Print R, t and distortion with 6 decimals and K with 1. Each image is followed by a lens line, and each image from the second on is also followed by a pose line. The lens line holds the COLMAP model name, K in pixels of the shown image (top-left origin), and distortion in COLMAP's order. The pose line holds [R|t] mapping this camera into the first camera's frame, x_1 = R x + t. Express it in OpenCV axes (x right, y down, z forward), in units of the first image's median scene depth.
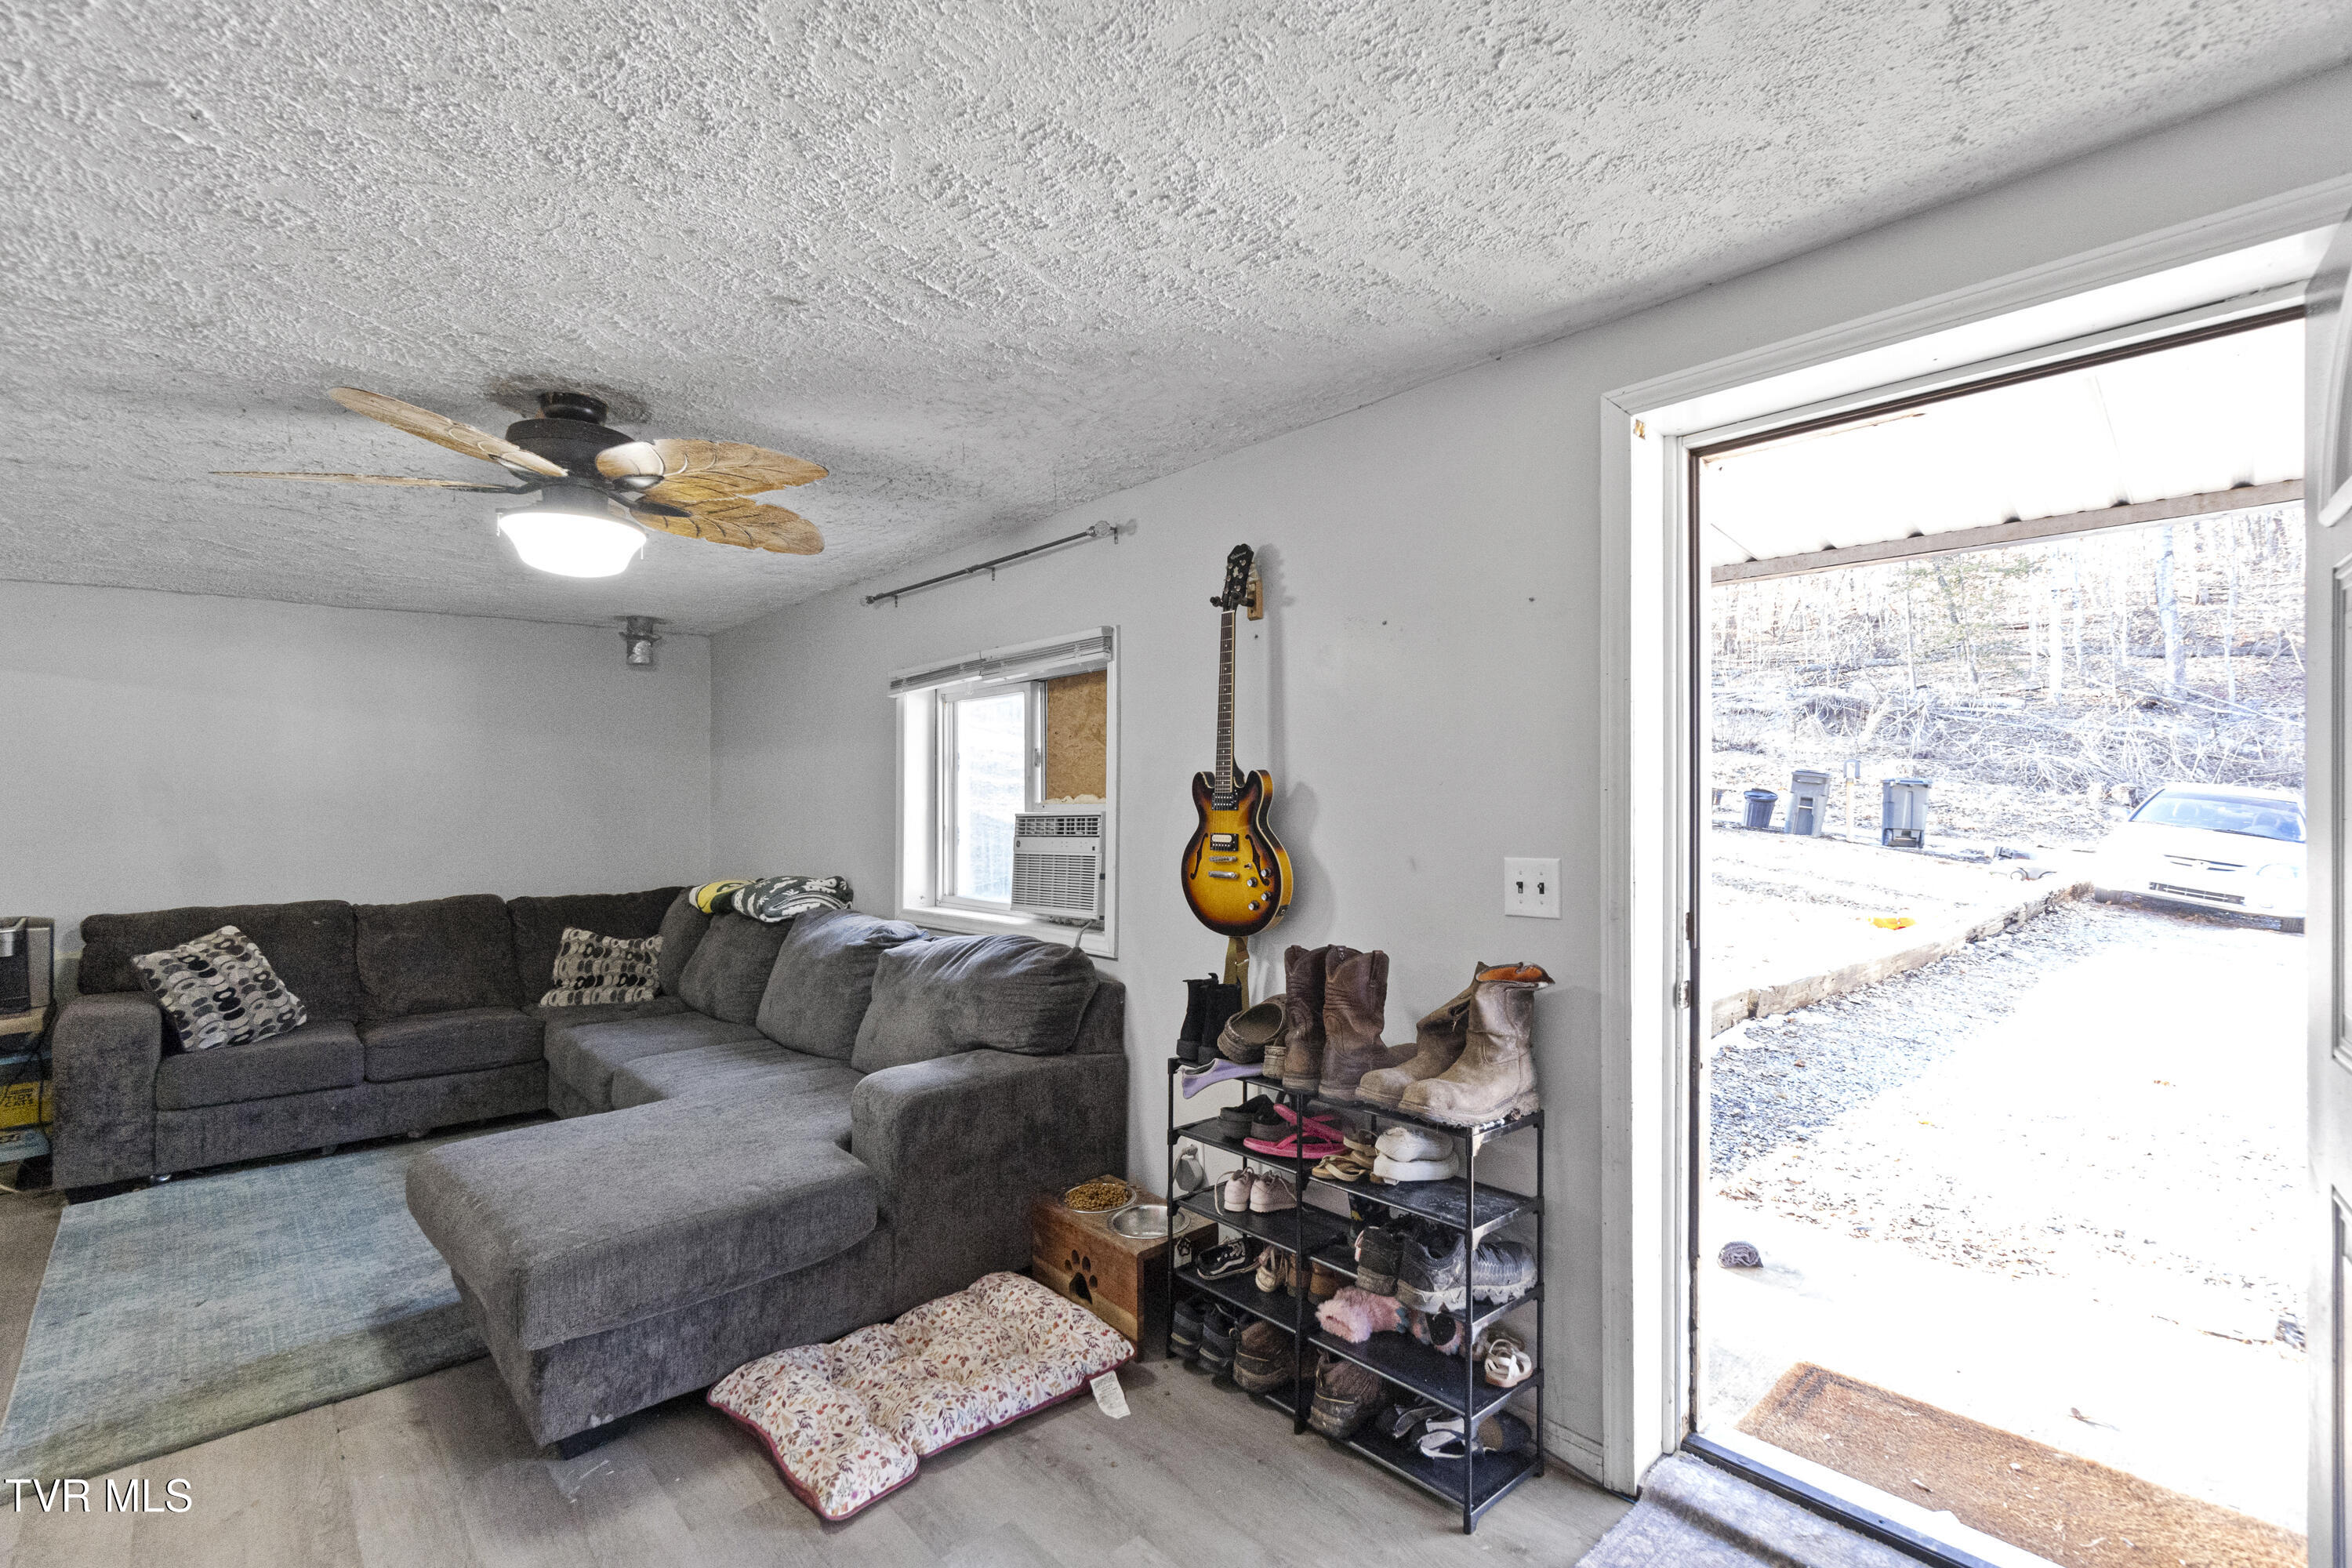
lens RADIAL K [[1024.6, 0, 1169.7], [0, 1024.6, 804.9], [0, 0, 1]] dist [-0.006205, 0.001760]
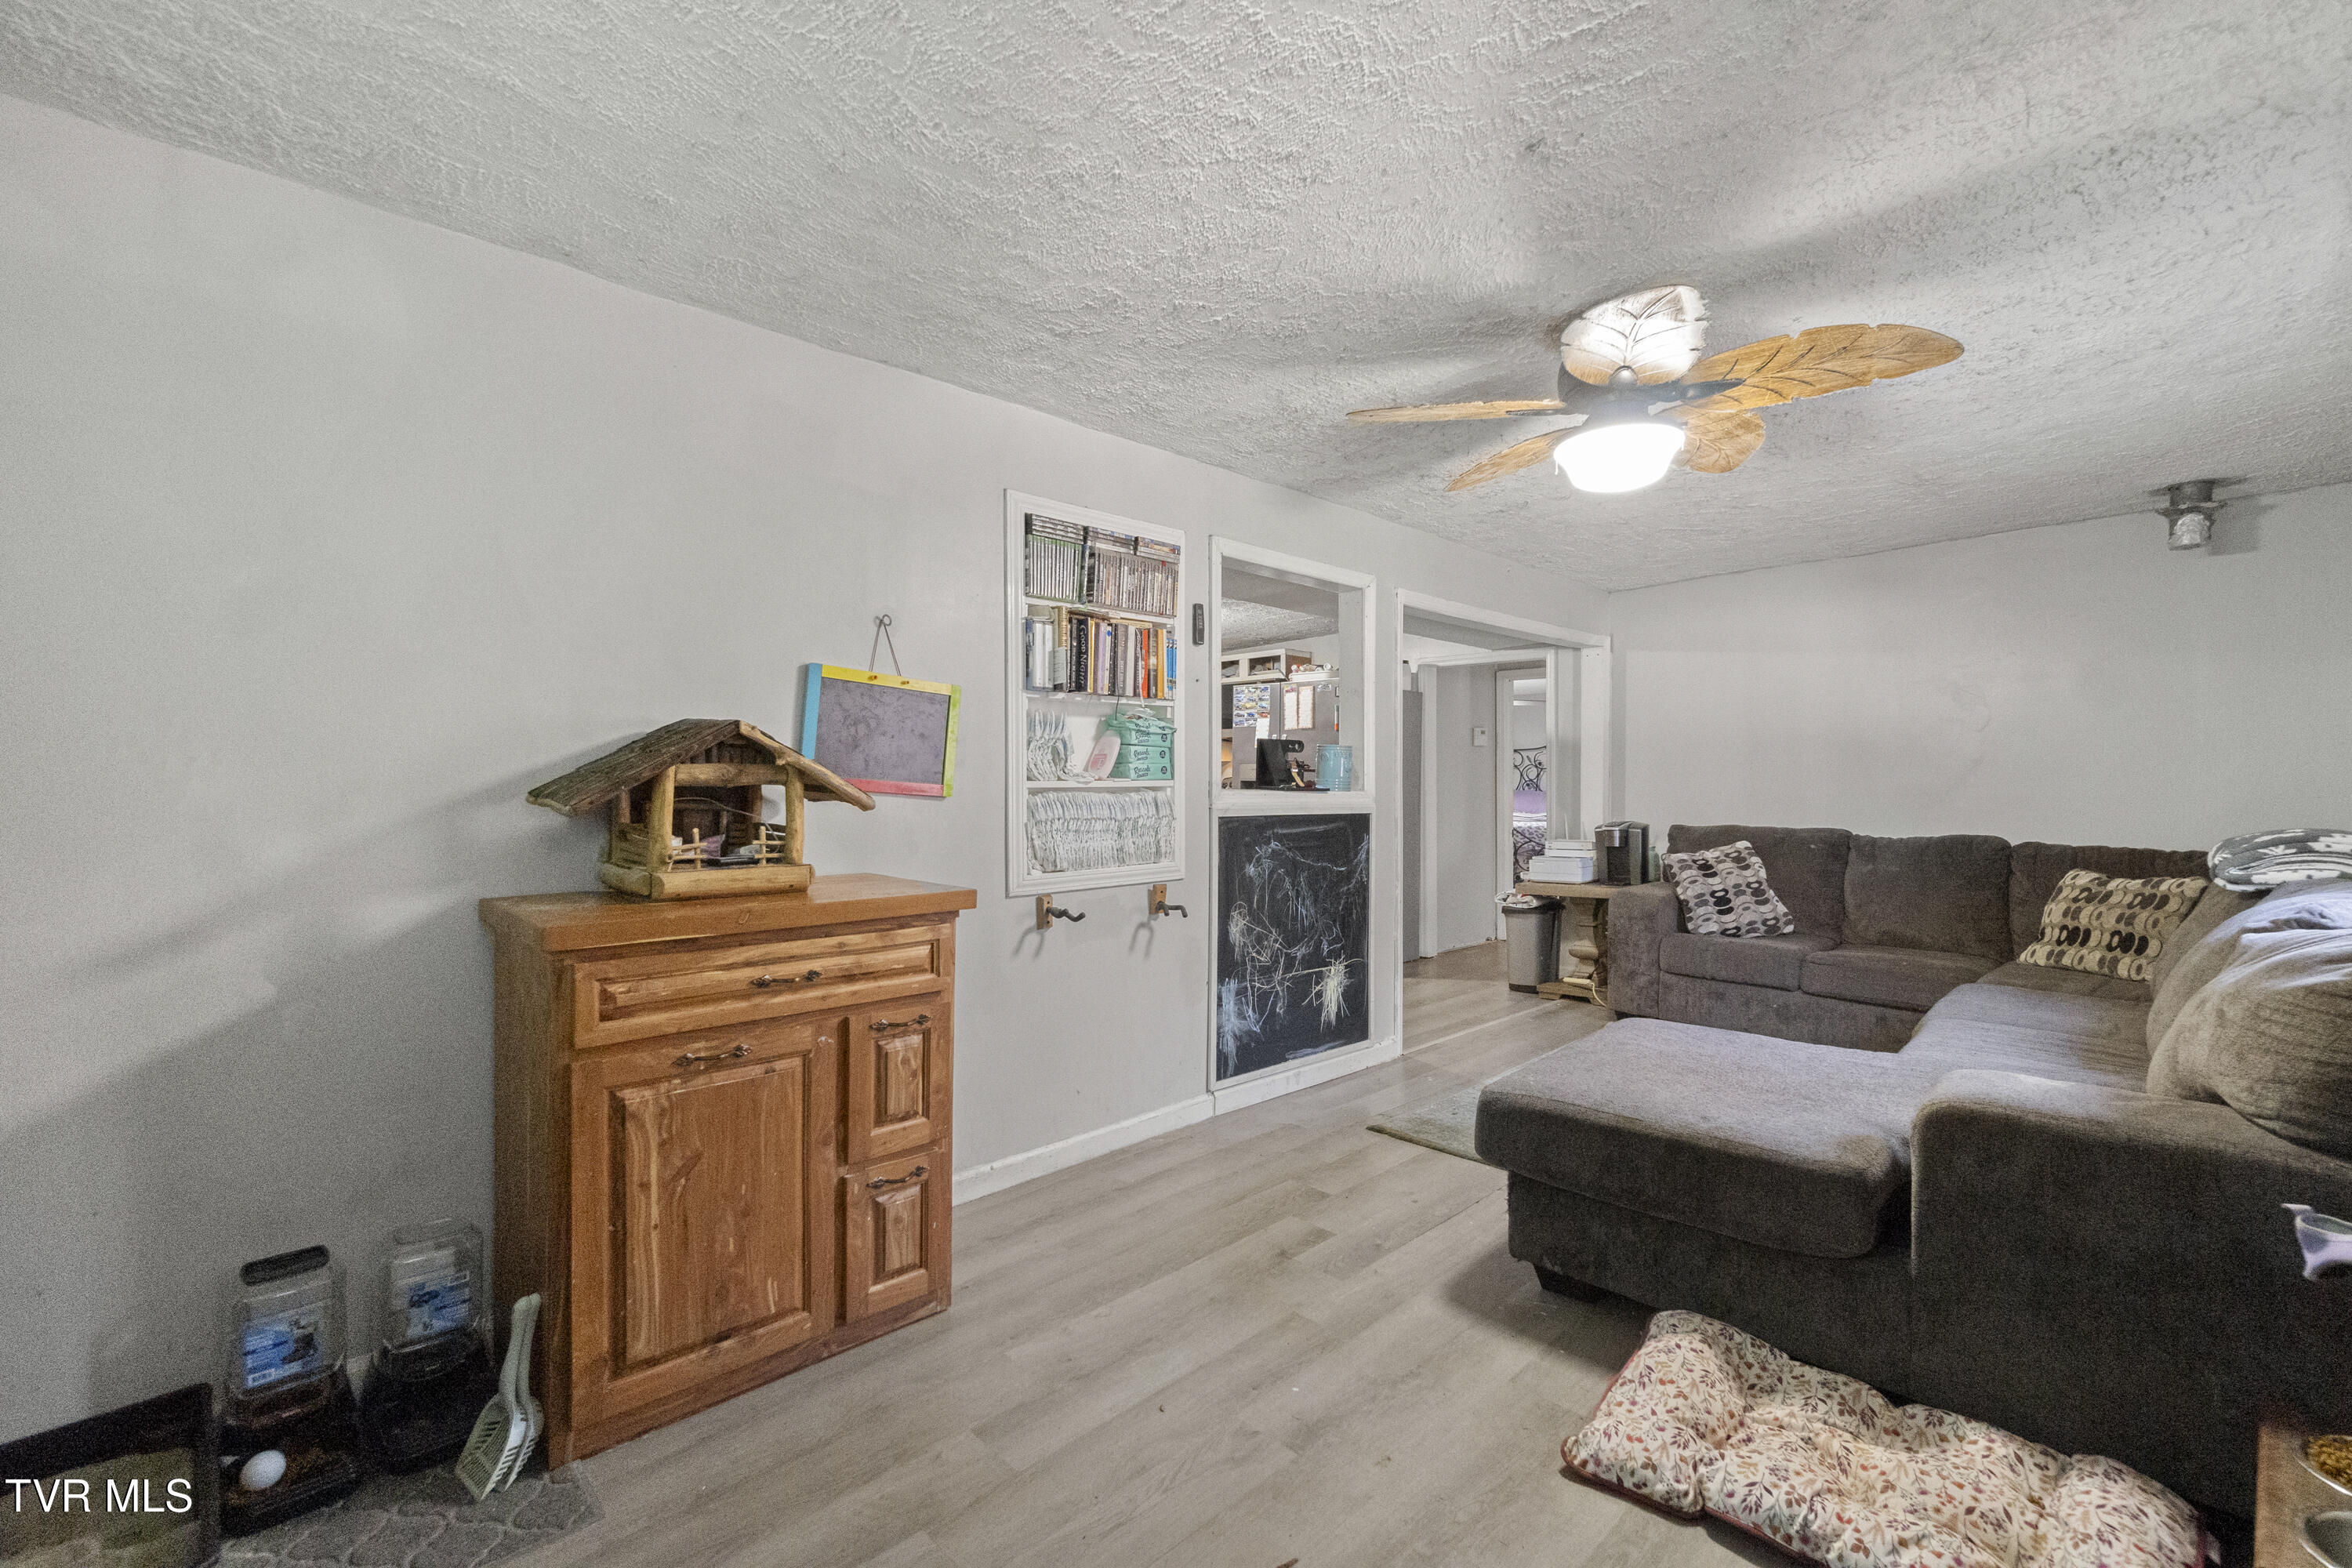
lens RADIAL K [[1024.6, 0, 1185.2], [0, 1024.6, 791.6], [0, 0, 1]] dist [-0.006205, 0.001760]
pose [[0.034873, 0.018767, -0.999216, 0.280387], [-0.004925, 0.999815, 0.018606, 0.043595], [0.999380, 0.004273, 0.034959, 0.313879]]
